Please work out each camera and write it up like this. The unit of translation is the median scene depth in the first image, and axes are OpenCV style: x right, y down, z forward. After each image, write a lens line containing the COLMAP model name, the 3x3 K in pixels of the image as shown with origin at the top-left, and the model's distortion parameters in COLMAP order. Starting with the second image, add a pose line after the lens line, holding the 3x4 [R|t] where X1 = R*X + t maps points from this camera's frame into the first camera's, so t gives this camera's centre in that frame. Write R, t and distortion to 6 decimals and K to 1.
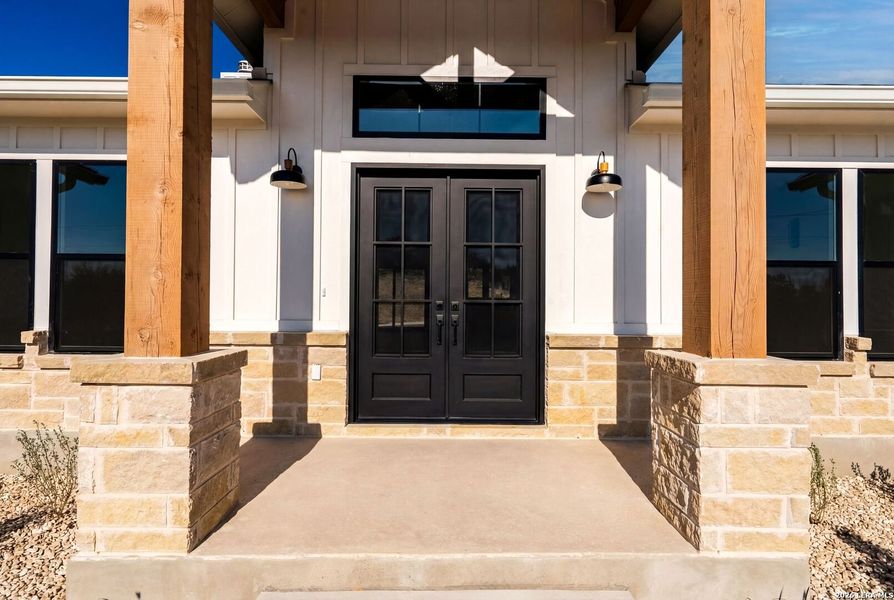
lens RADIAL K [[480.0, 0, 451.2], [0, 480.0, 294.3], [0, 0, 1]] dist [0.002207, 0.000466]
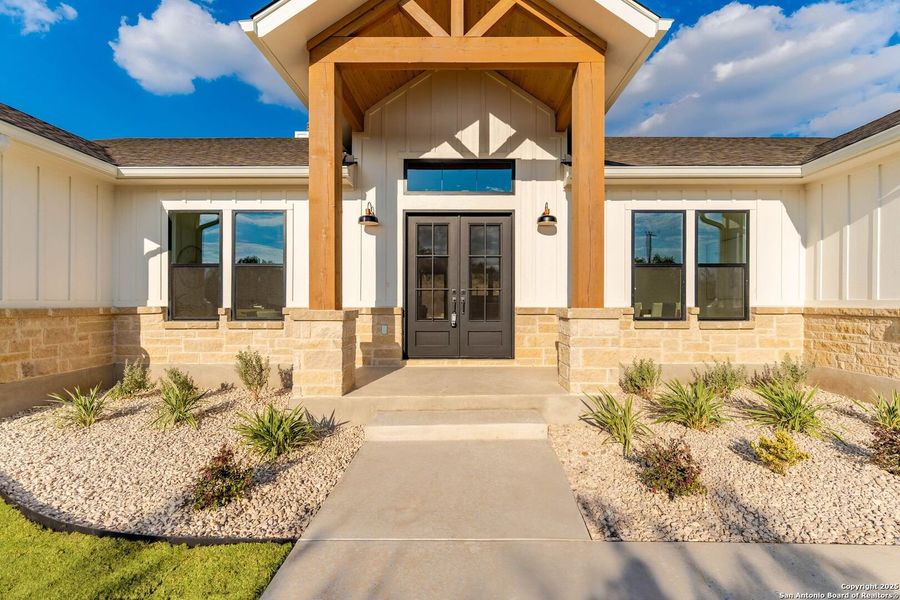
lens RADIAL K [[359.2, 0, 446.4], [0, 359.2, 298.0], [0, 0, 1]] dist [-0.001602, -0.000401]
pose [[0.998819, -0.004522, -0.048374, 0.012245], [0.005287, 0.999863, 0.015681, 0.029850], [0.048296, -0.015918, 0.998706, -0.337214]]
